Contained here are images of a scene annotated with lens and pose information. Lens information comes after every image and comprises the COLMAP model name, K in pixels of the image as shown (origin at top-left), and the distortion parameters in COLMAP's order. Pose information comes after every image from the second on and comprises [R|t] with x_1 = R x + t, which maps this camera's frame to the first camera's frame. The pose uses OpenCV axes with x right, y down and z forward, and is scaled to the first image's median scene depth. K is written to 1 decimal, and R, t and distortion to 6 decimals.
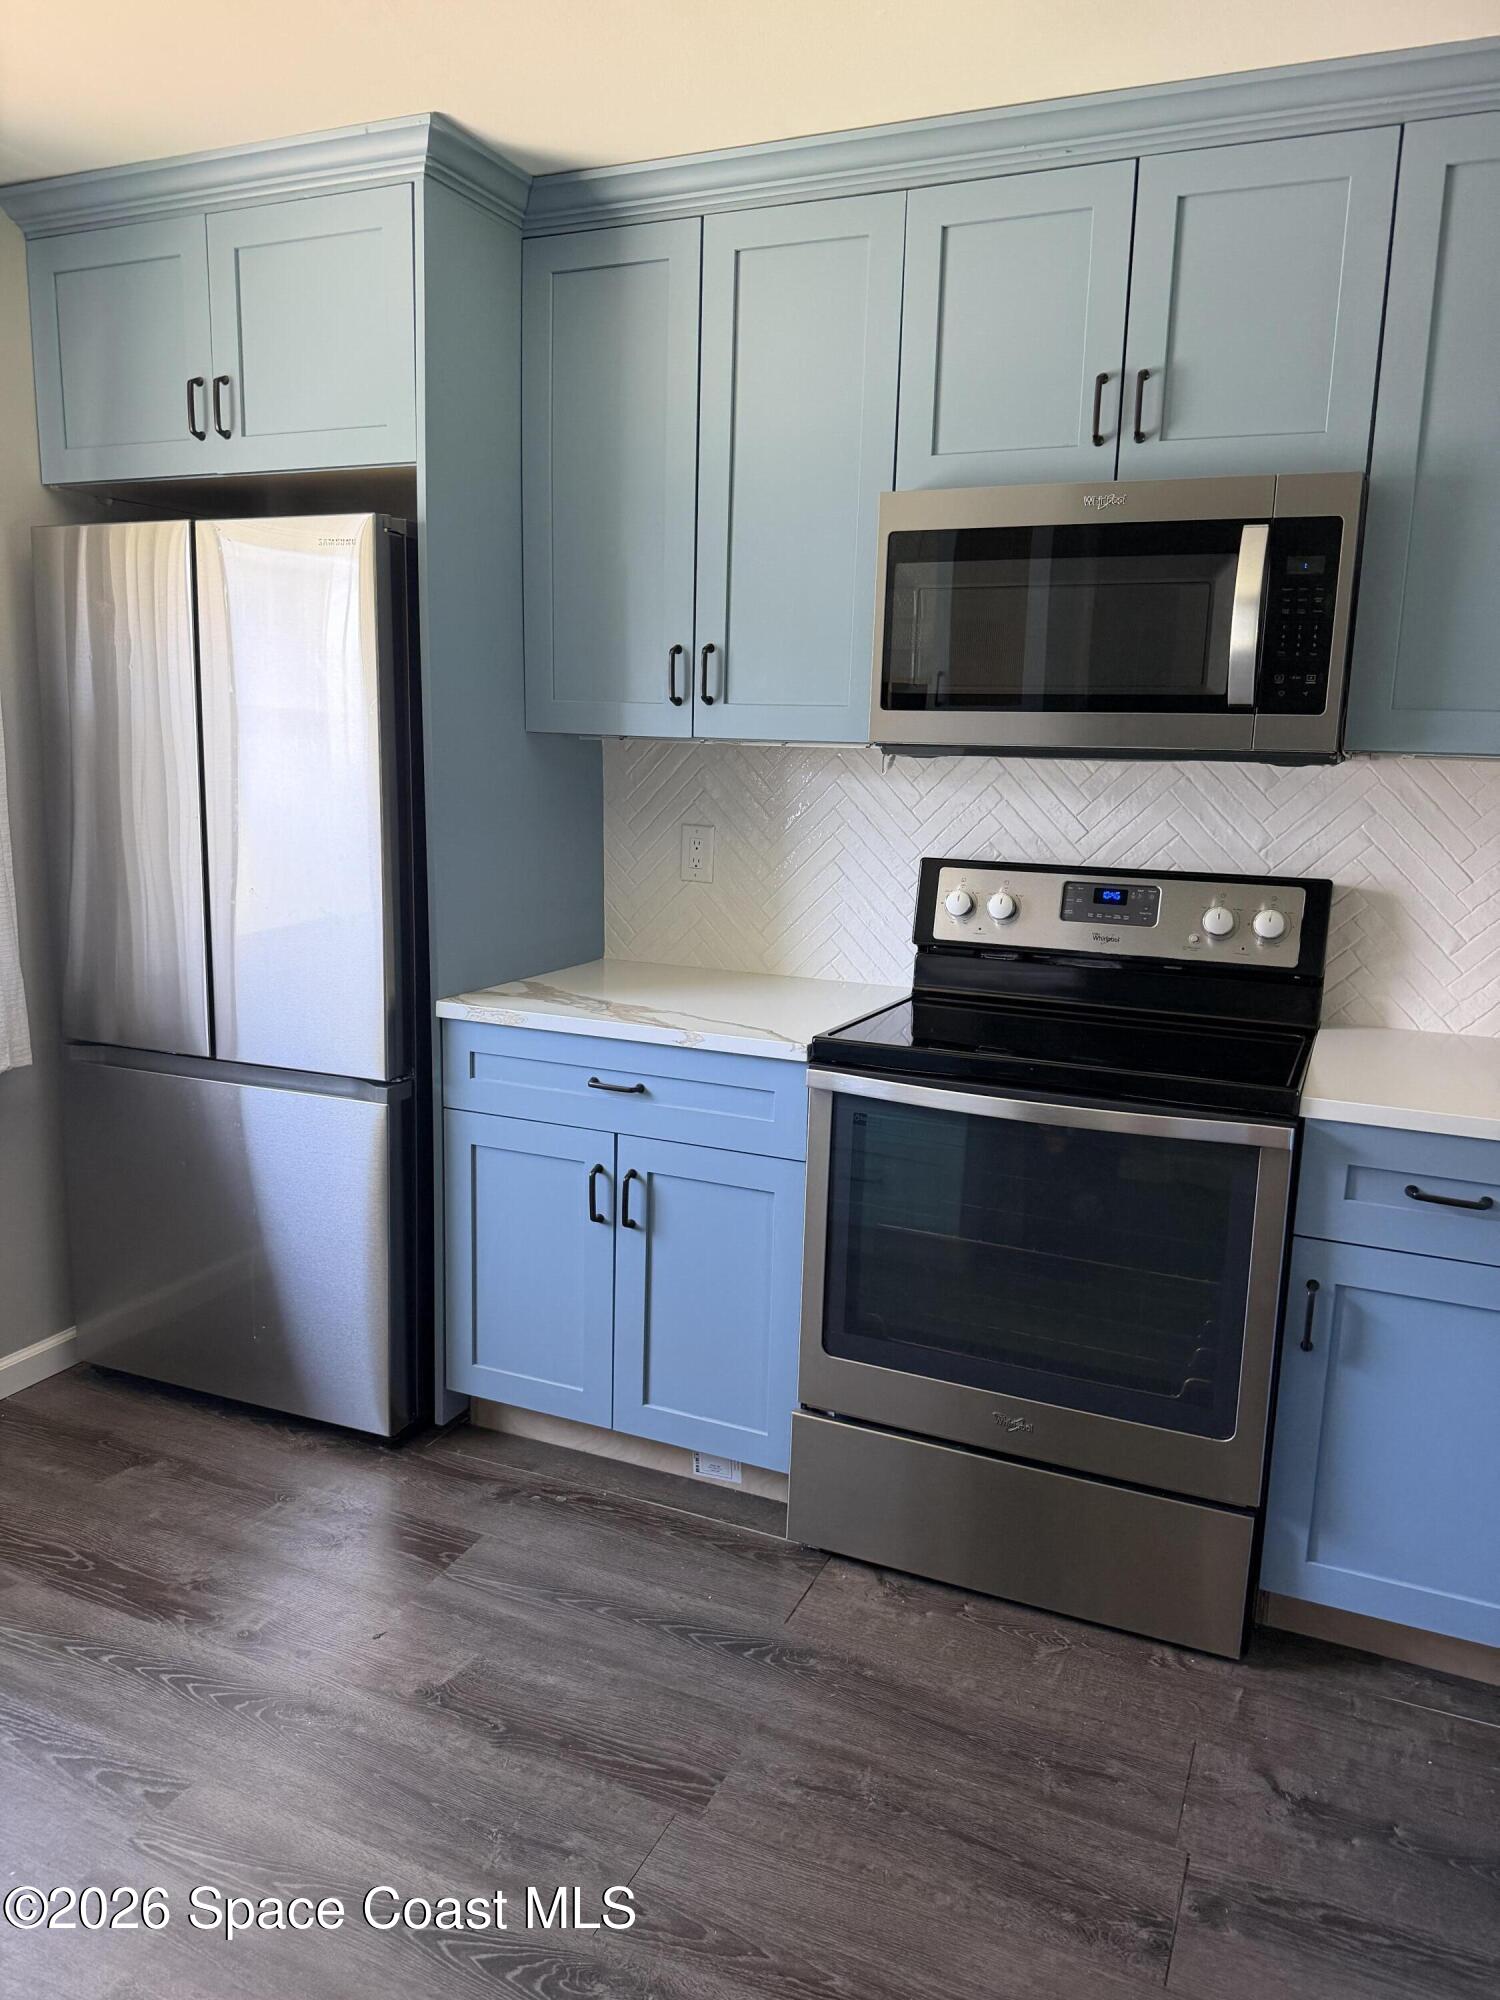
lens RADIAL K [[1389.2, 0, 753.9], [0, 1389.2, 998.9], [0, 0, 1]] dist [0.003229, 0.000103]
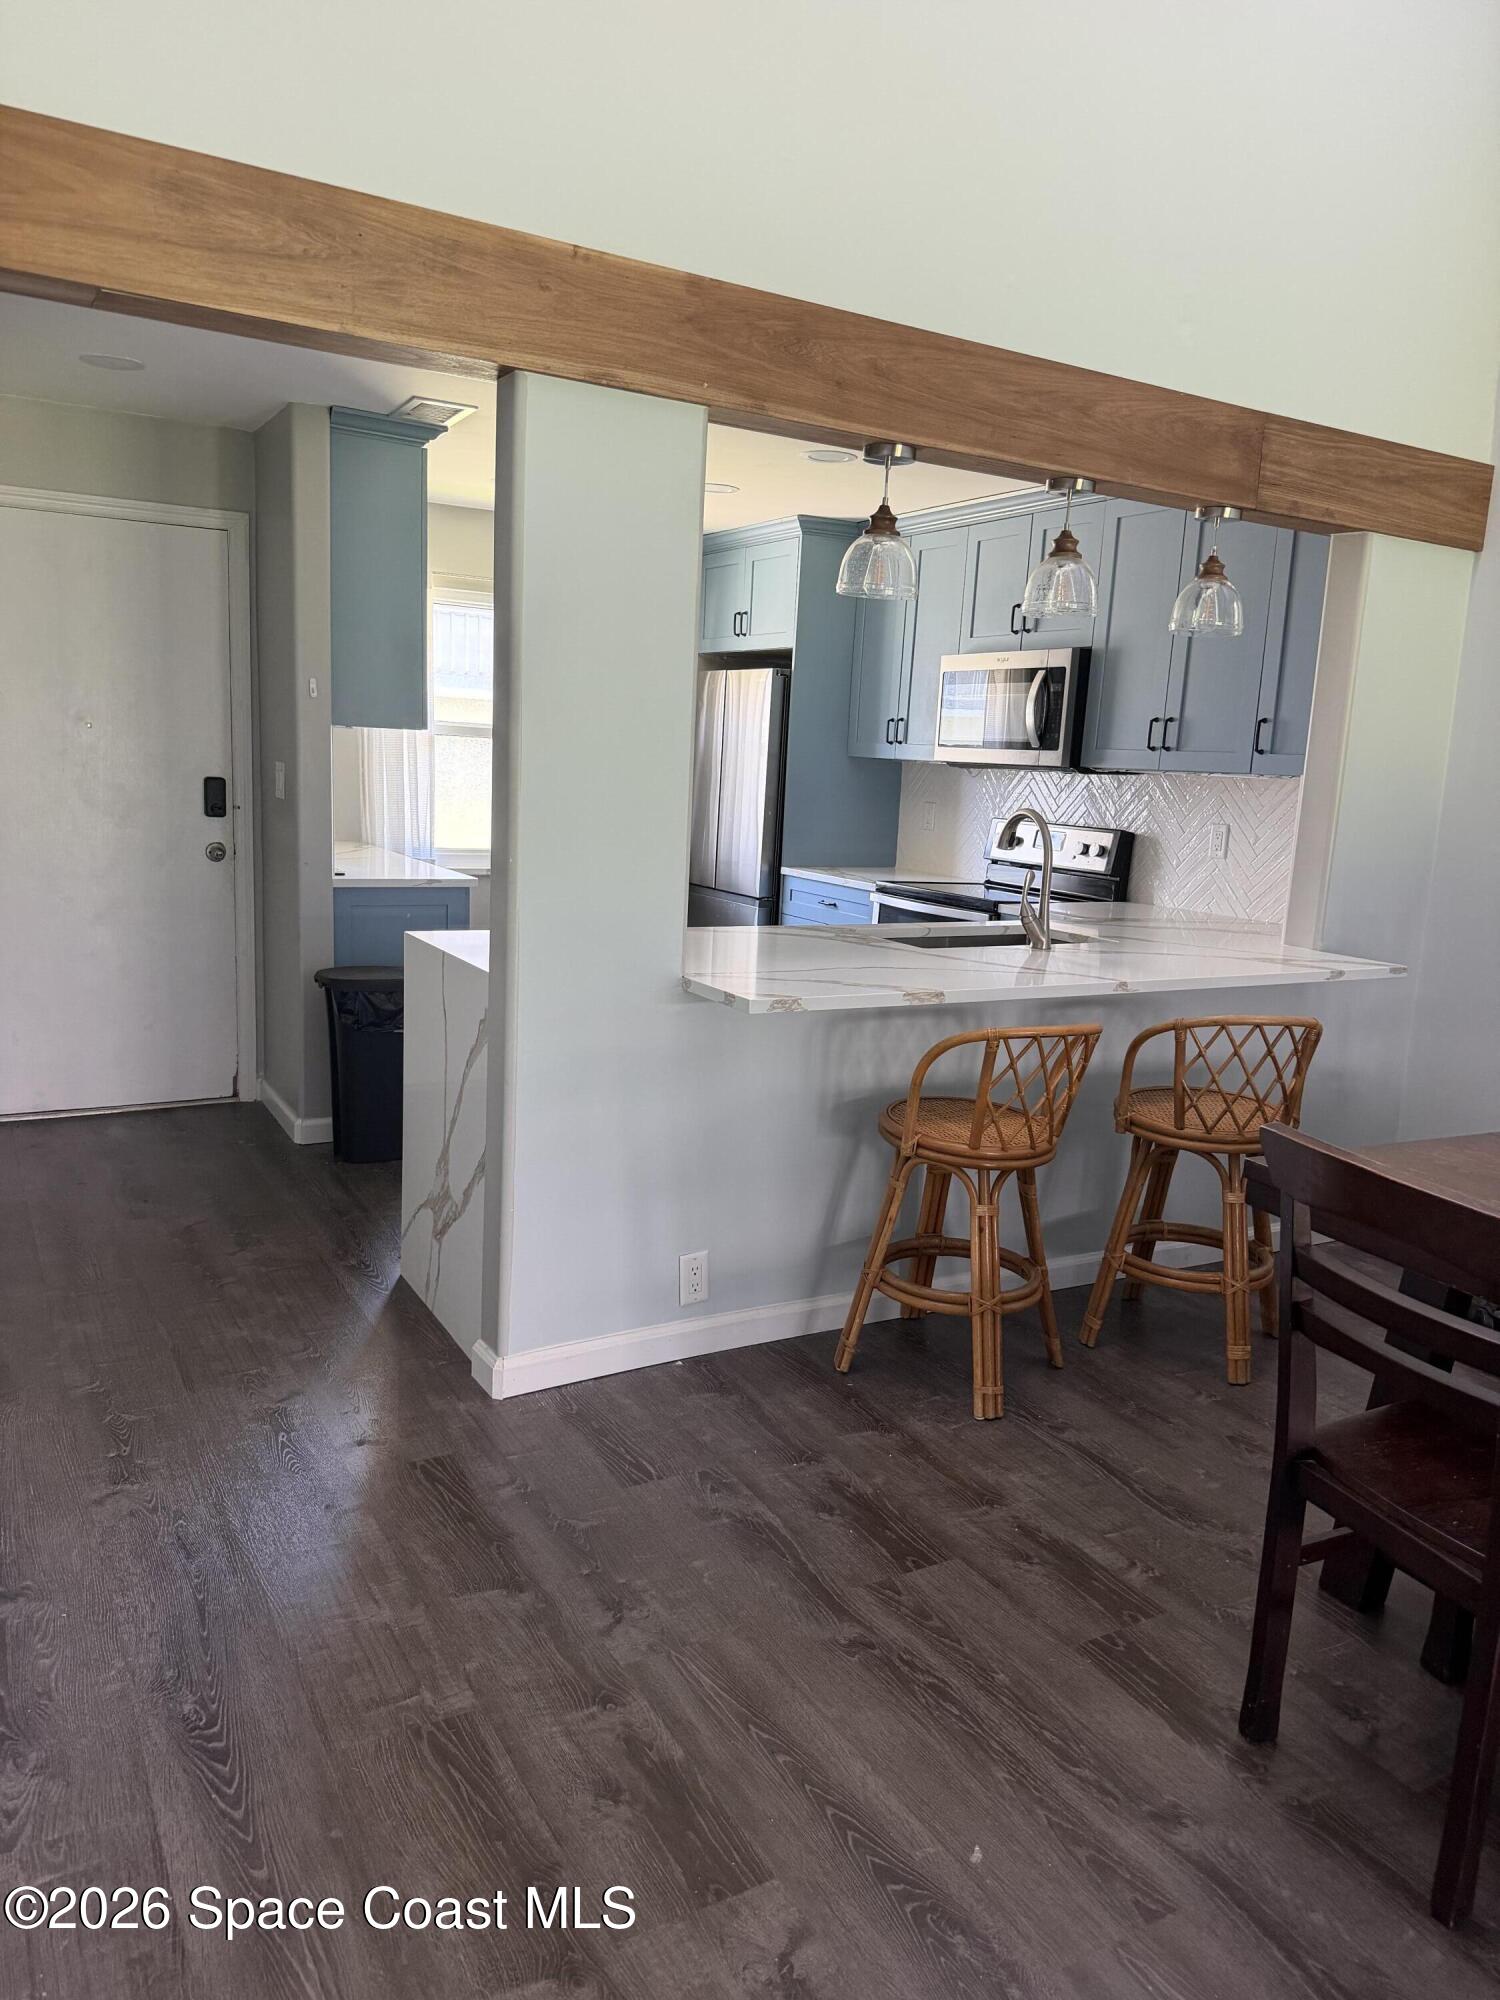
lens RADIAL K [[1389.2, 0, 747.1], [0, 1389.2, 1004.5], [0, 0, 1]] dist [0.003229, 0.000103]
pose [[0.794975, 0.115073, -0.595628, 1.233170], [-0.126150, 0.991739, 0.023231, 0.196961], [0.593381, 0.056670, 0.802924, -0.994042]]
